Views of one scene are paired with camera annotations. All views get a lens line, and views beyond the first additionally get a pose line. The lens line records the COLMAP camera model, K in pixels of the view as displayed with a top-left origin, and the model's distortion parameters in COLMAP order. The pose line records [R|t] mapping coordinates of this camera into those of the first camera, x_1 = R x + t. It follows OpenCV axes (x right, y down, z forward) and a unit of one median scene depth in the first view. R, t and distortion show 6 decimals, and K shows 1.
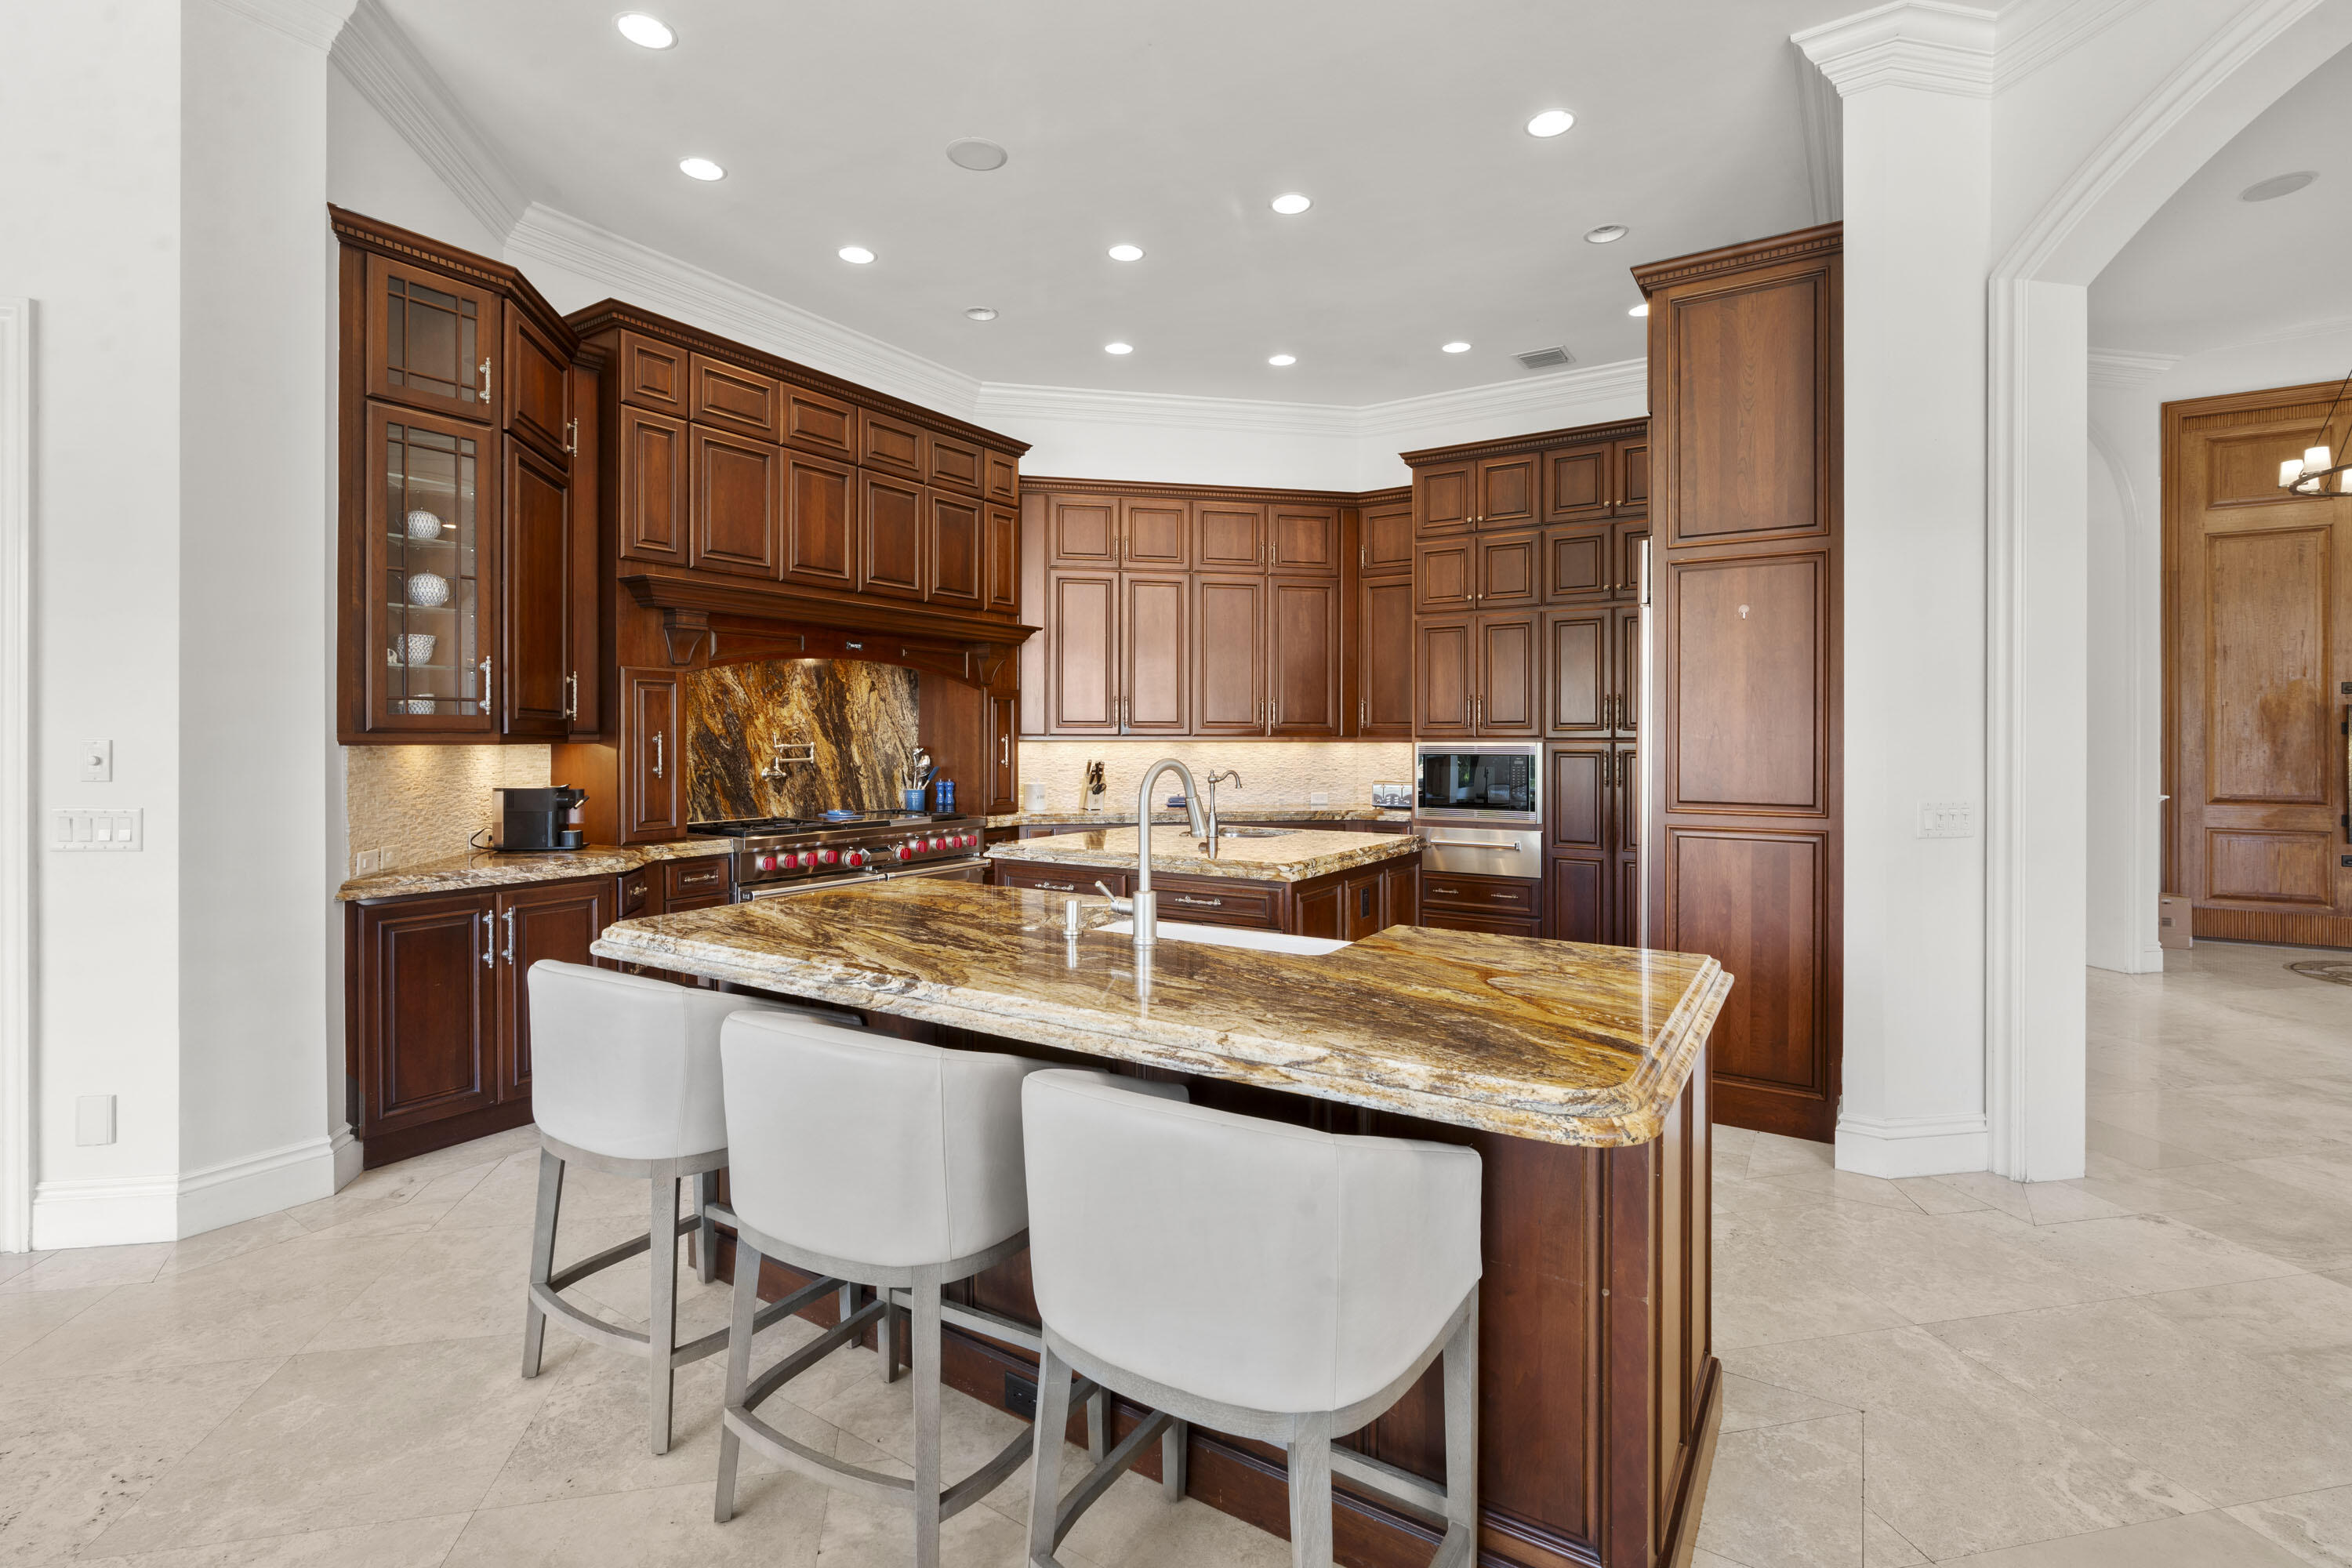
lens RADIAL K [[1064.3, 0, 1169.8], [0, 1064.3, 740.1], [0, 0, 1]] dist [-0.001446, 0.000263]
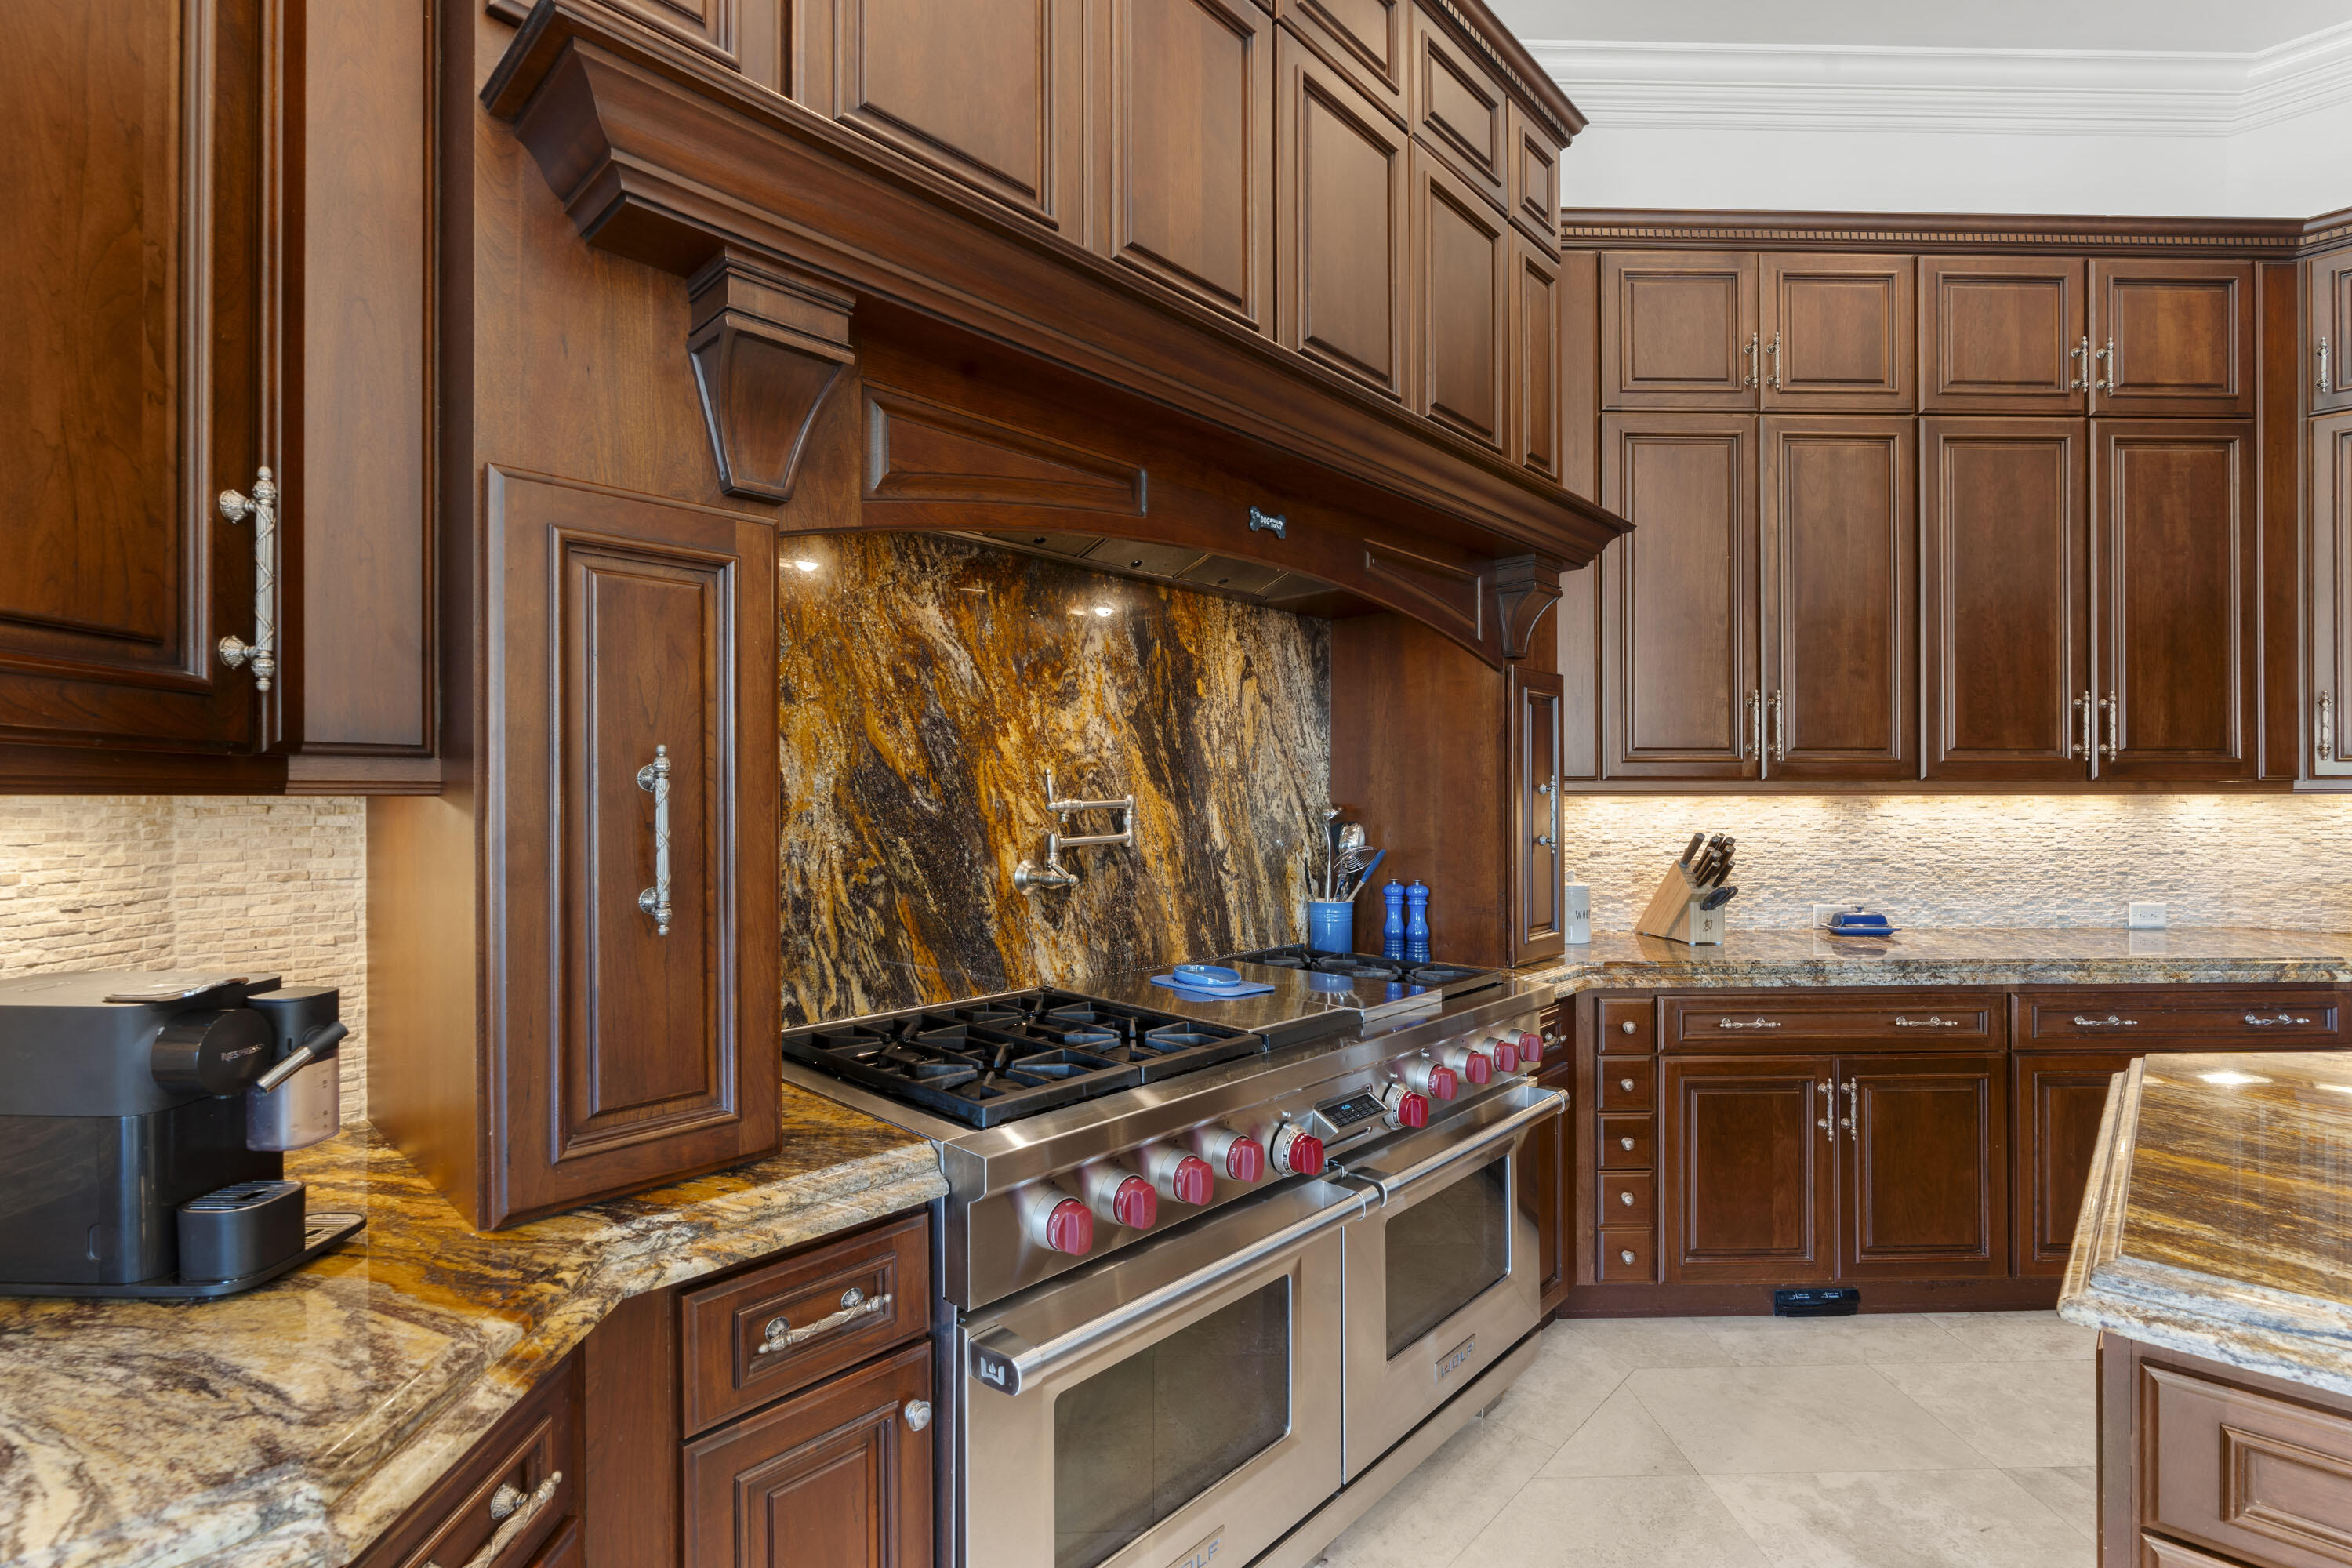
lens RADIAL K [[1059.6, 0, 1182.9], [0, 1059.6, 795.5], [0, 0, 1]] dist [-0.001412, 0.000113]
pose [[0.985831, -0.003771, -0.167698, -0.246375], [0.003161, 0.999987, -0.003906, 0.003788], [0.167711, 0.003321, 0.985831, 0.600662]]
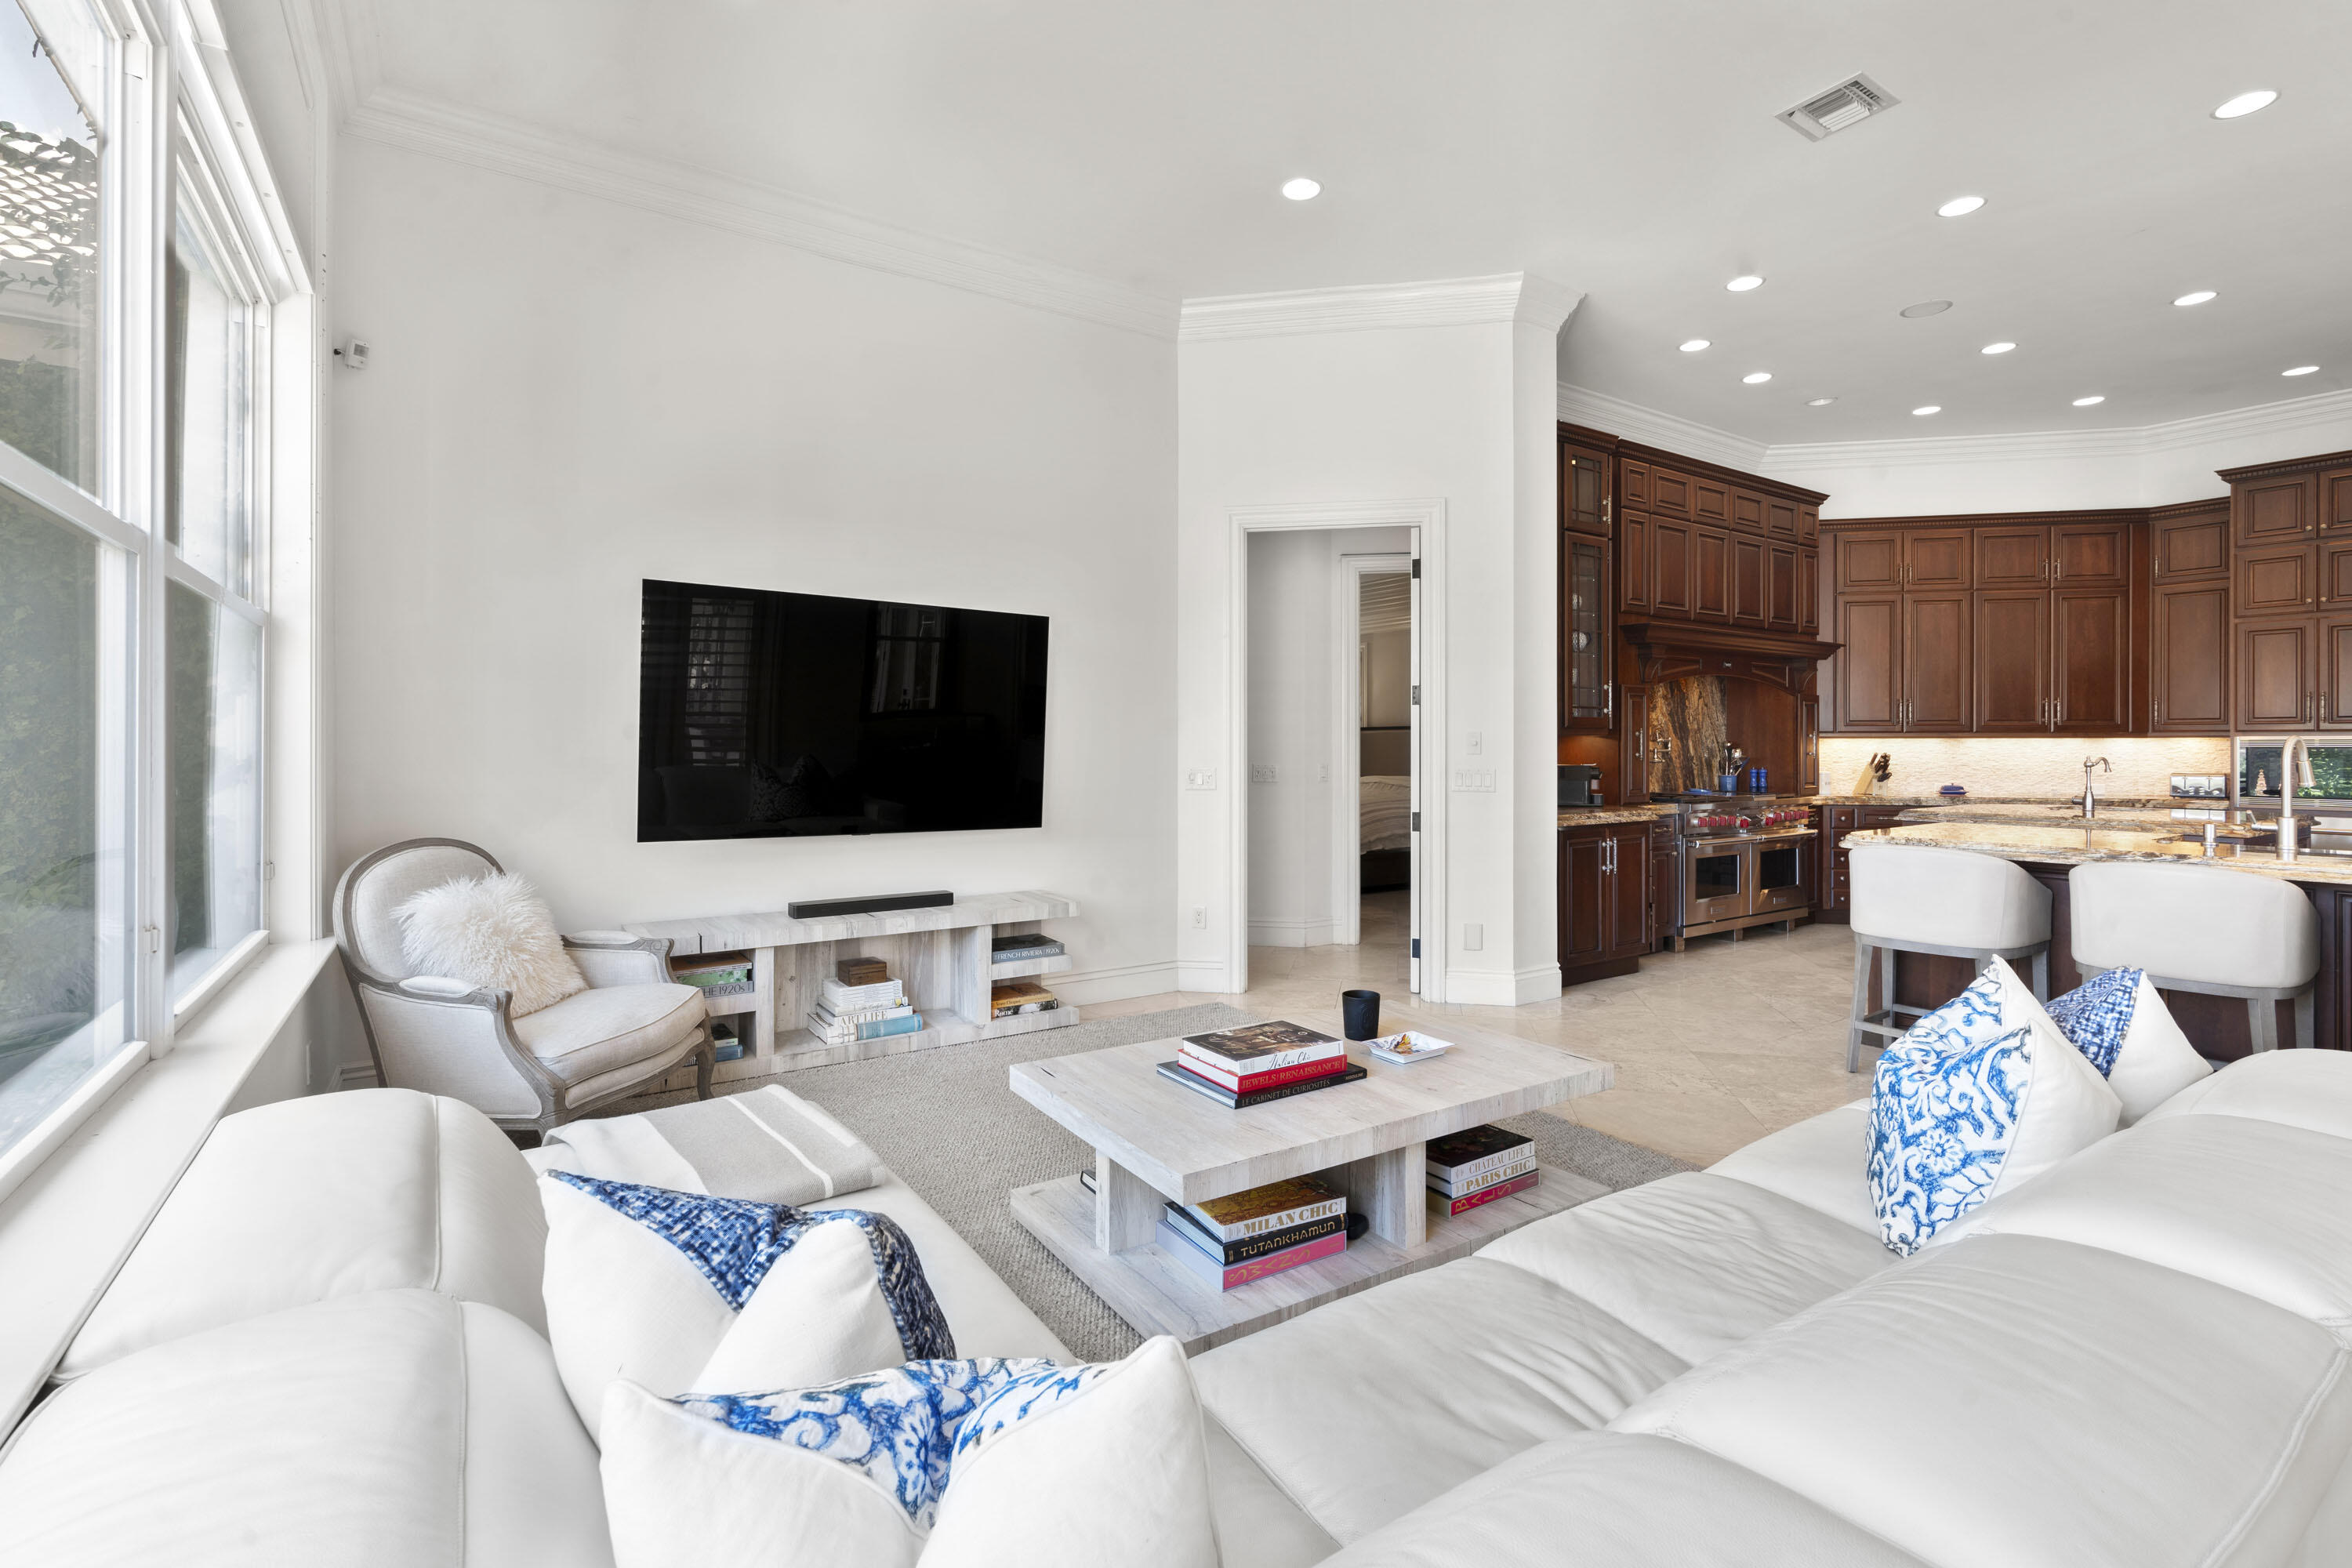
lens RADIAL K [[1066.7, 0, 1175.2], [0, 1066.7, 749.5], [0, 0, 1]] dist [-0.002805, -0.001035]
pose [[0.922905, -0.000545, -0.385028, -0.391462], [0.001181, 0.999998, 0.001414, 0.013972], [0.385026, -0.001759, 0.922904, -0.465319]]
